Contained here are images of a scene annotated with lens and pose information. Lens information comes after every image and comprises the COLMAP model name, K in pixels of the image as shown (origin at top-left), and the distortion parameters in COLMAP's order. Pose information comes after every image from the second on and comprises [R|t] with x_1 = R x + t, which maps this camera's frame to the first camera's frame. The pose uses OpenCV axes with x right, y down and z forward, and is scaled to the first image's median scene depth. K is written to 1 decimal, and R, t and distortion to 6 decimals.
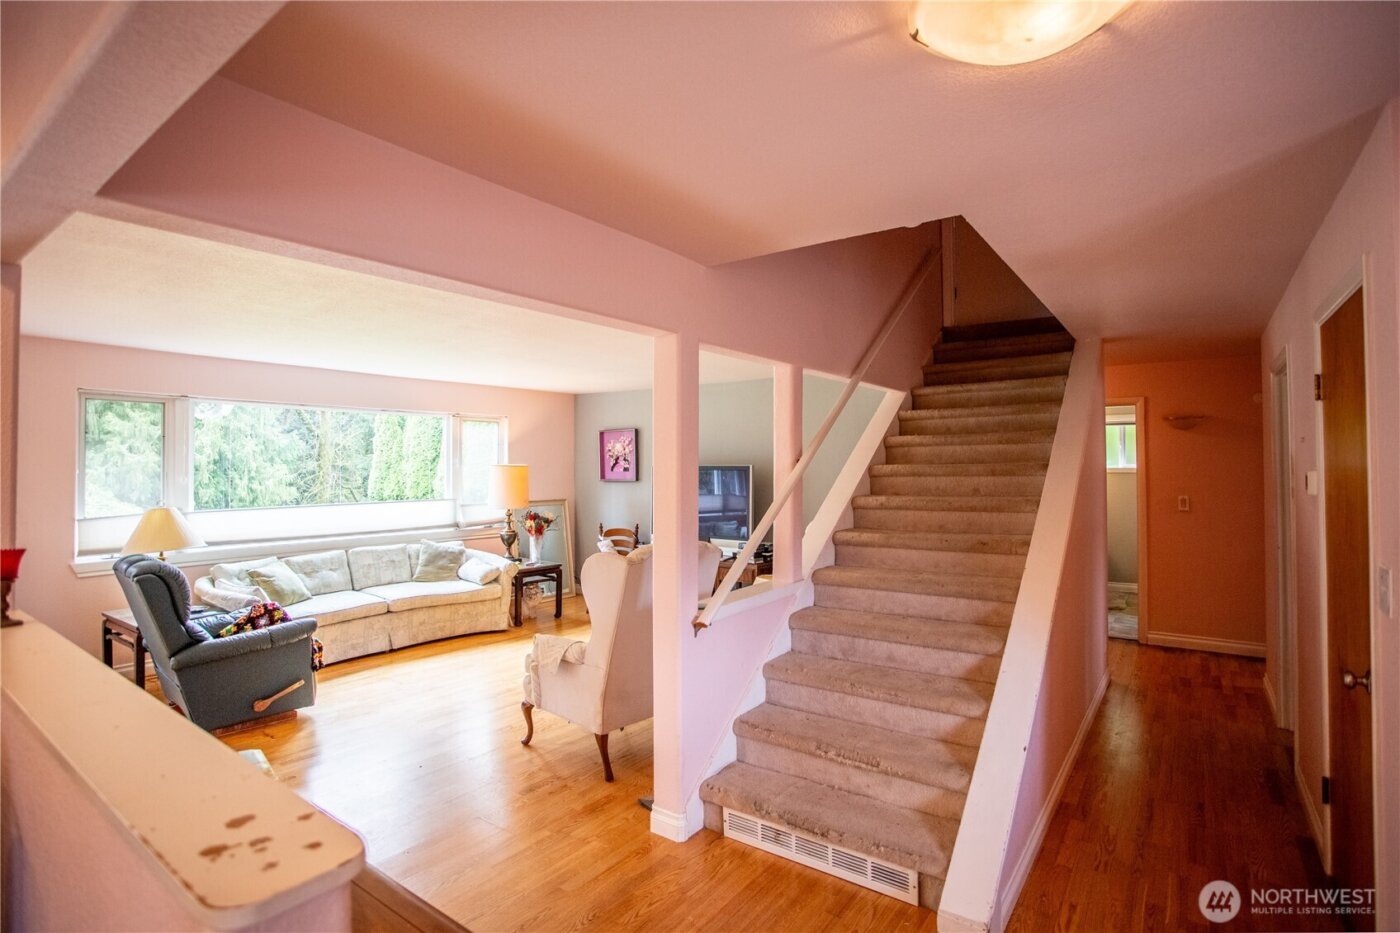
lens RADIAL K [[696.0, 0, 694.2], [0, 696.0, 468.2], [0, 0, 1]] dist [-0.057438, 0.019337]
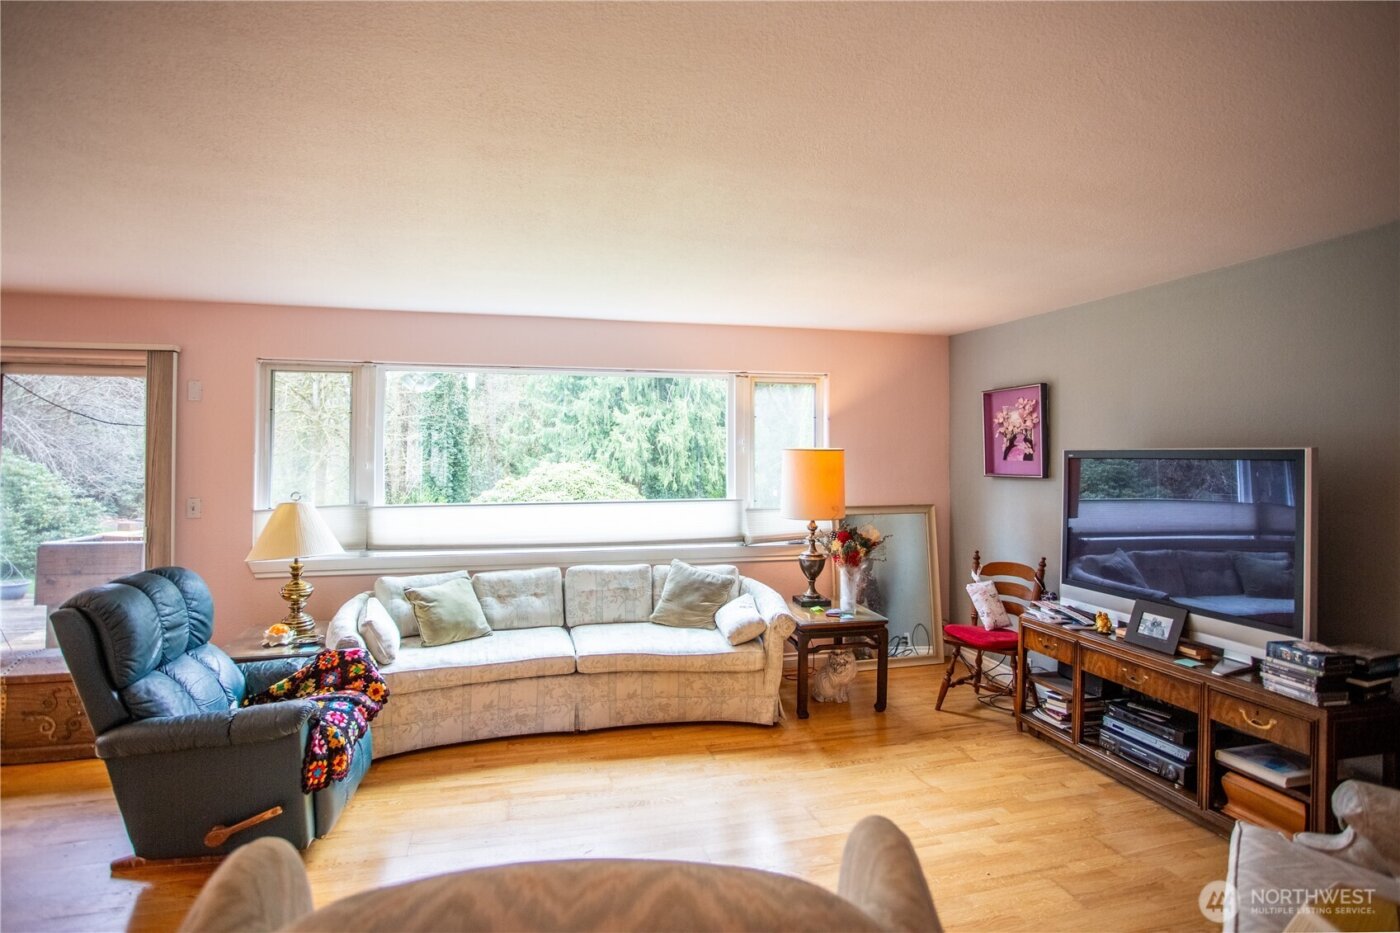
lens RADIAL K [[696.0, 0, 701.1], [0, 696.0, 448.8], [0, 0, 1]] dist [-0.057438, 0.019337]
pose [[0.780476, -0.001865, -0.625183, 0.053537], [-0.004867, 0.999947, -0.009059, 0.001564], [0.625167, 0.010113, 0.780426, 0.506533]]
